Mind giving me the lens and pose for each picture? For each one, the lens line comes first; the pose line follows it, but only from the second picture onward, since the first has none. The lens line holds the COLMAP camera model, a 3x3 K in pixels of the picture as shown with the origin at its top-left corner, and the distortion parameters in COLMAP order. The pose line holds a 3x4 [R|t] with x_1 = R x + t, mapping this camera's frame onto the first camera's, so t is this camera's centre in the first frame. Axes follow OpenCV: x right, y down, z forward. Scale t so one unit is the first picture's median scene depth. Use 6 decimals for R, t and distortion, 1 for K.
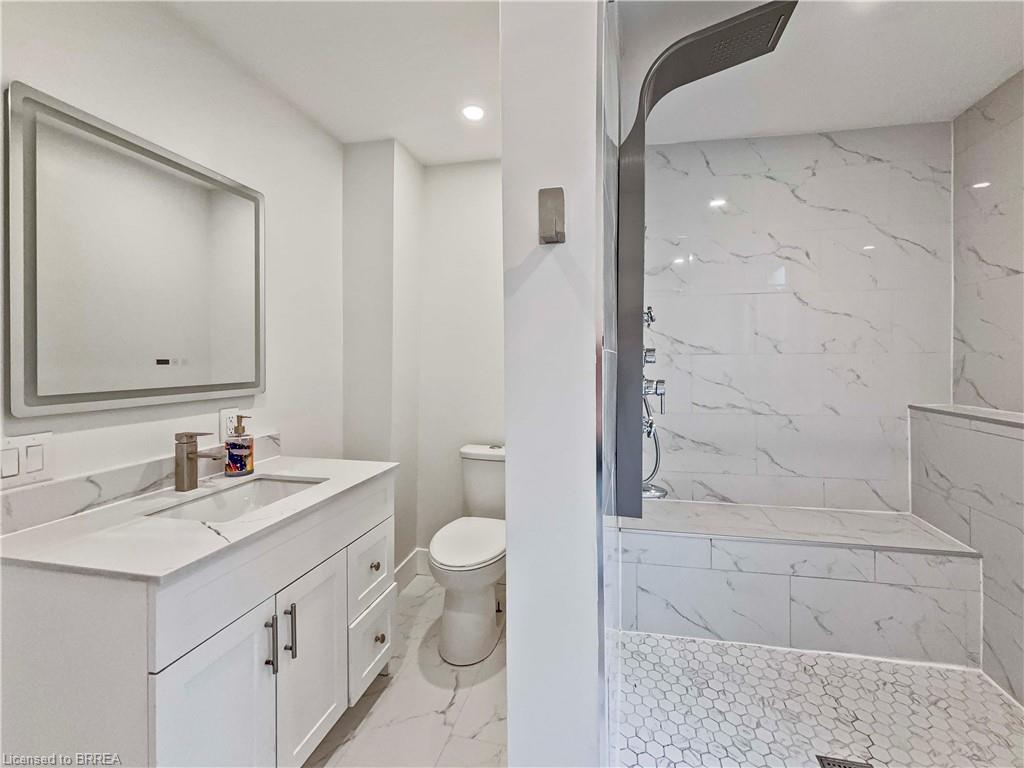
lens RADIAL K [[440.6, 0, 525.9], [0, 440.6, 359.3], [0, 0, 1]] dist [0.001874, 0.000314]
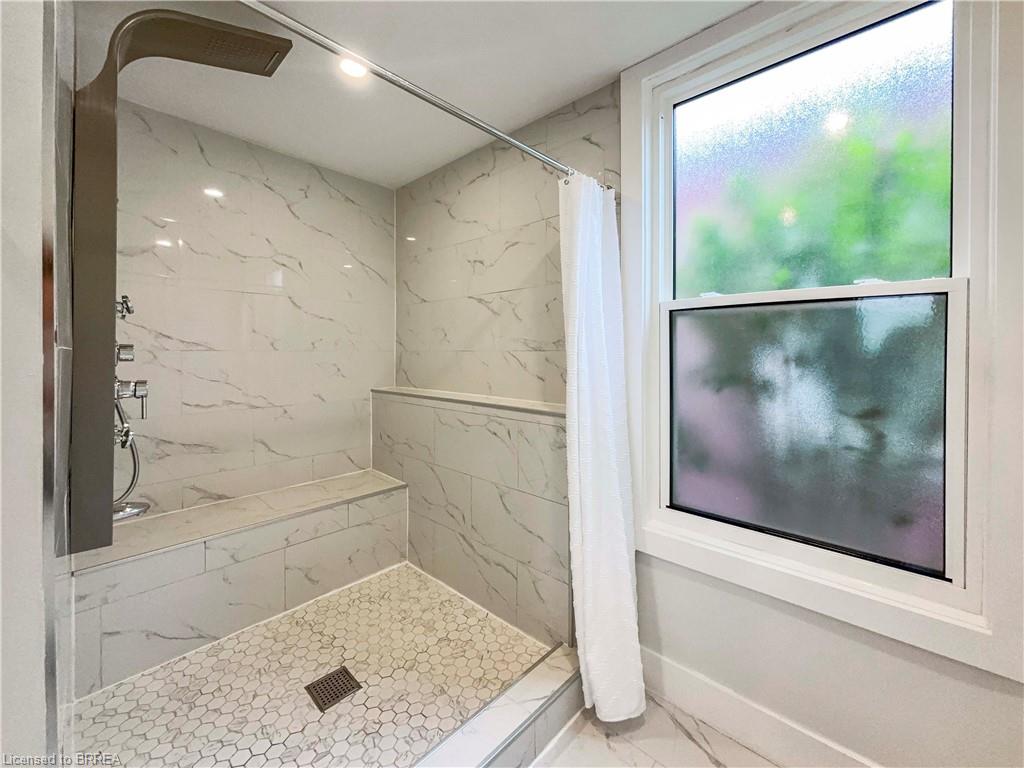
lens RADIAL K [[422.0, 0, 510.6], [0, 422.0, 356.3], [0, 0, 1]] dist [-0.000502, 0.000593]
pose [[0.518808, -0.000144, 0.854891, -0.024538], [-0.004613, 0.999985, 0.002968, -0.005526], [-0.854879, -0.005483, 0.518799, -0.052122]]
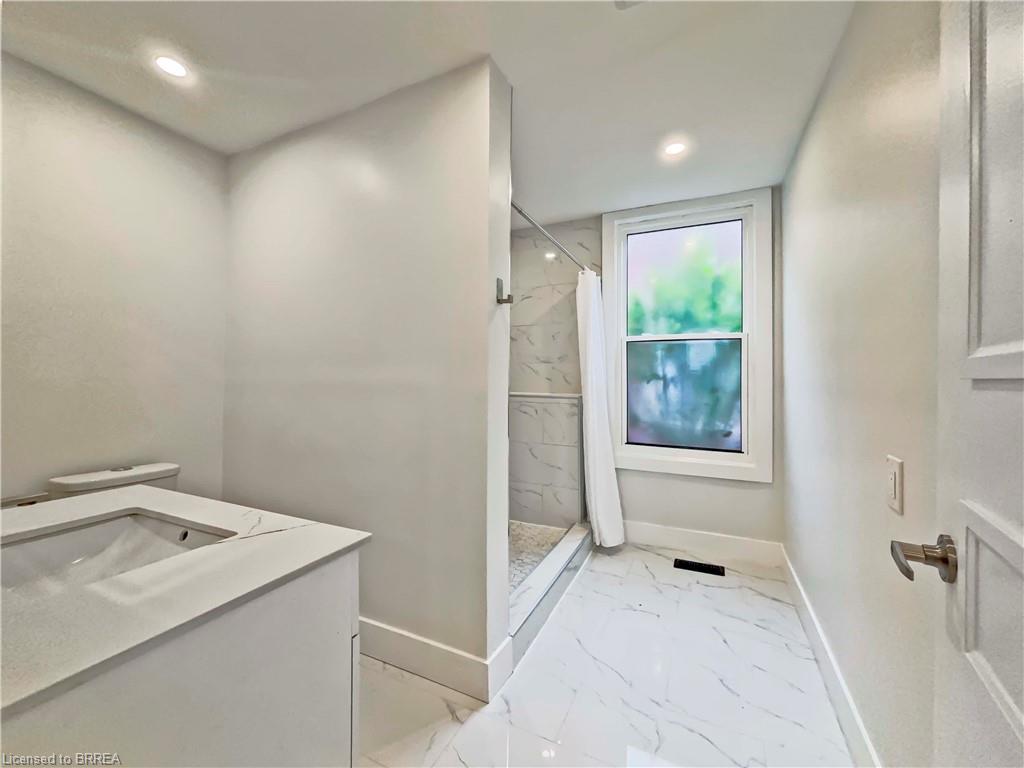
lens RADIAL K [[422.0, 0, 507.3], [0, 422.0, 366.0], [0, 0, 1]] dist [-0.000502, 0.000593]
pose [[0.230480, 0.016601, 0.972936, -1.592332], [-0.005557, 0.999861, -0.015744, 0.055597], [-0.973061, -0.001778, 0.230540, 0.419202]]
